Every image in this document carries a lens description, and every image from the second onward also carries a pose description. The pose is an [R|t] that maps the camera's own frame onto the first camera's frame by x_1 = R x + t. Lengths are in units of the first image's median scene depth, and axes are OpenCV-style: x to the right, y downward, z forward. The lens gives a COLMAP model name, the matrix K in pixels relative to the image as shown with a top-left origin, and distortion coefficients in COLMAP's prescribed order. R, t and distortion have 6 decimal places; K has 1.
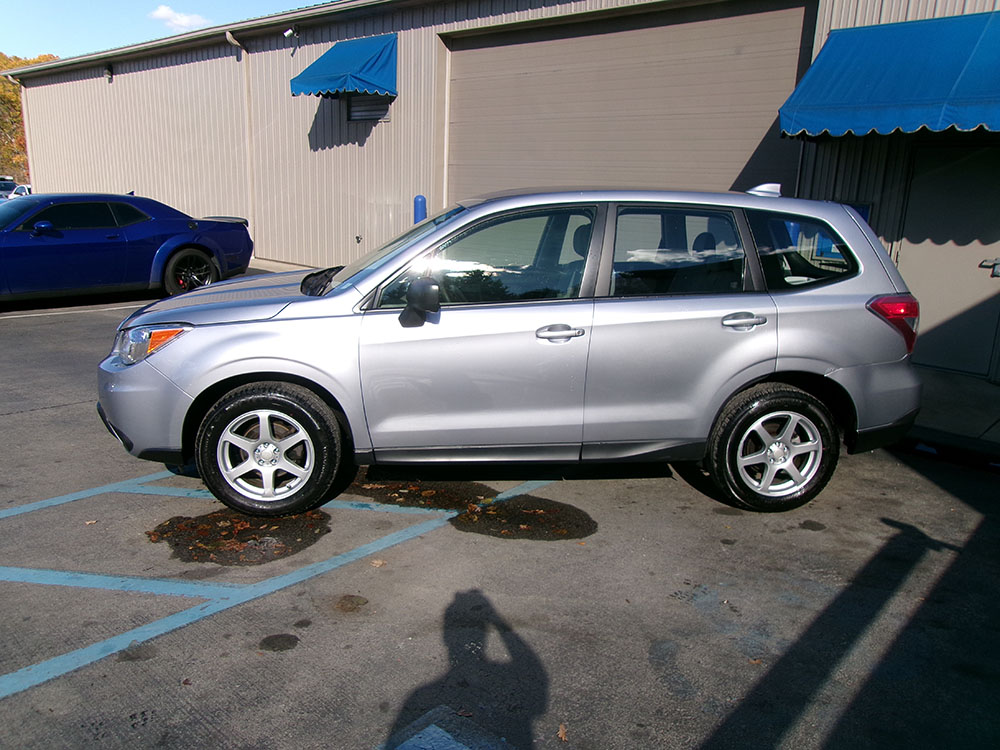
lens RADIAL K [[783.0, 0, 492.3], [0, 783.0, 377.2], [0, 0, 1]] dist [-0.022988, 0.044333]
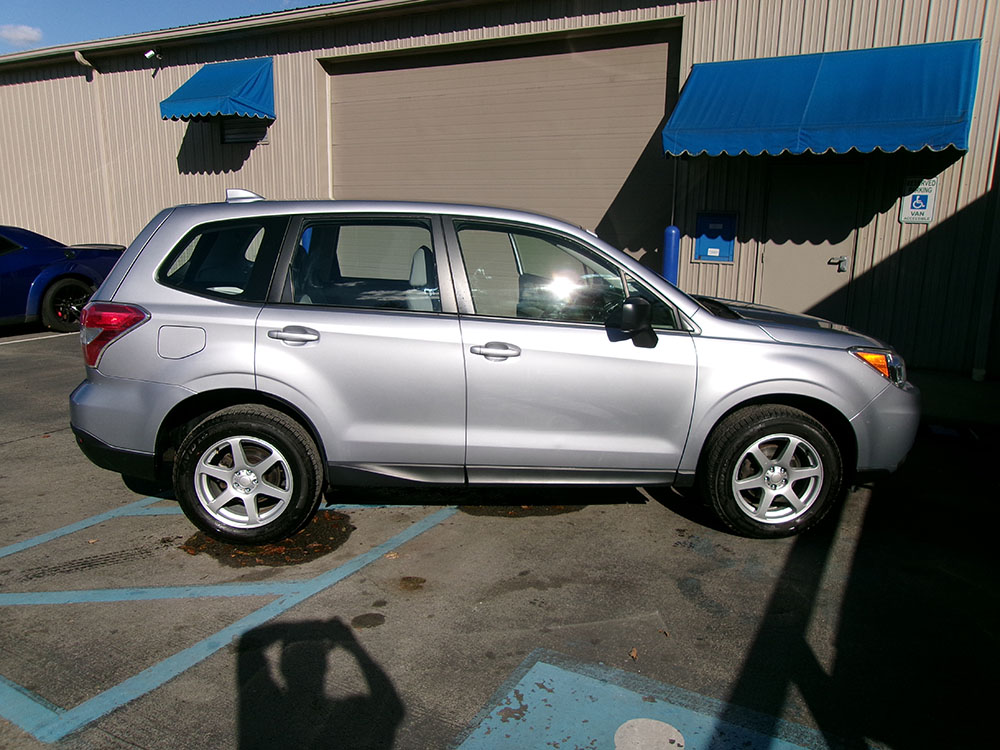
lens RADIAL K [[783.0, 0, 494.8], [0, 783.0, 374.7], [0, 0, 1]] dist [-0.022988, 0.044333]
pose [[0.976684, -0.067738, 0.203715, -0.126439], [0.072569, 0.997230, -0.016331, 0.009852], [-0.202045, 0.030734, 0.978894, -0.055344]]
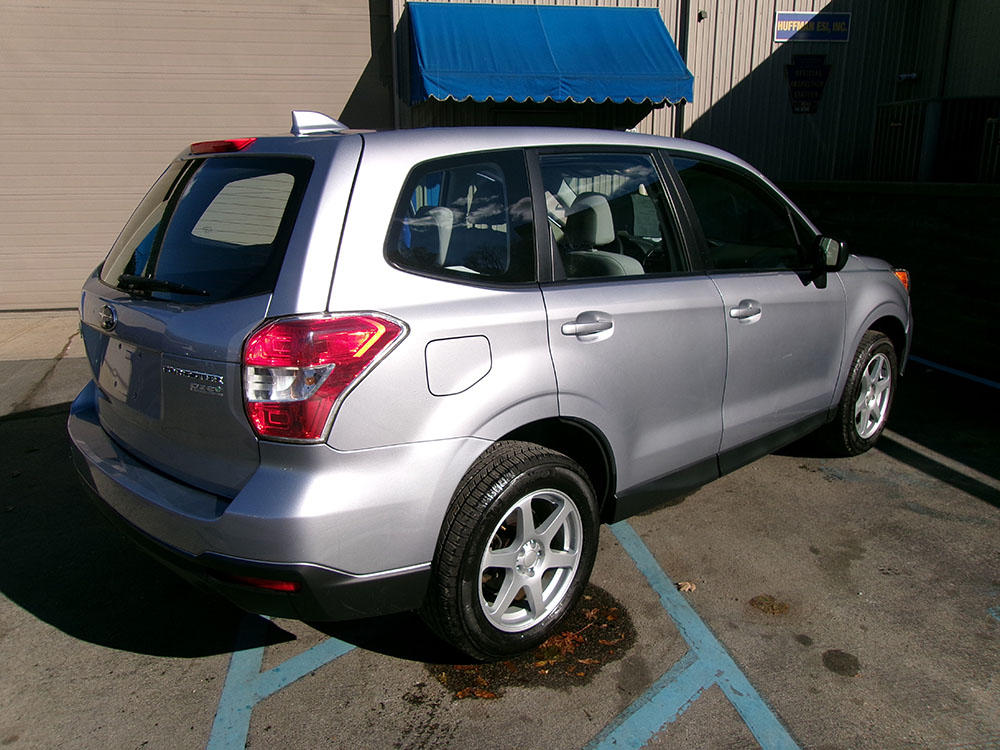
lens RADIAL K [[783.0, 0, 490.7], [0, 783.0, 373.9], [0, 0, 1]] dist [-0.022988, 0.044333]
pose [[0.605884, -0.238644, 0.758917, -0.461216], [0.219606, 0.967053, 0.128769, -0.071054], [-0.764643, 0.088644, 0.638329, 0.302093]]
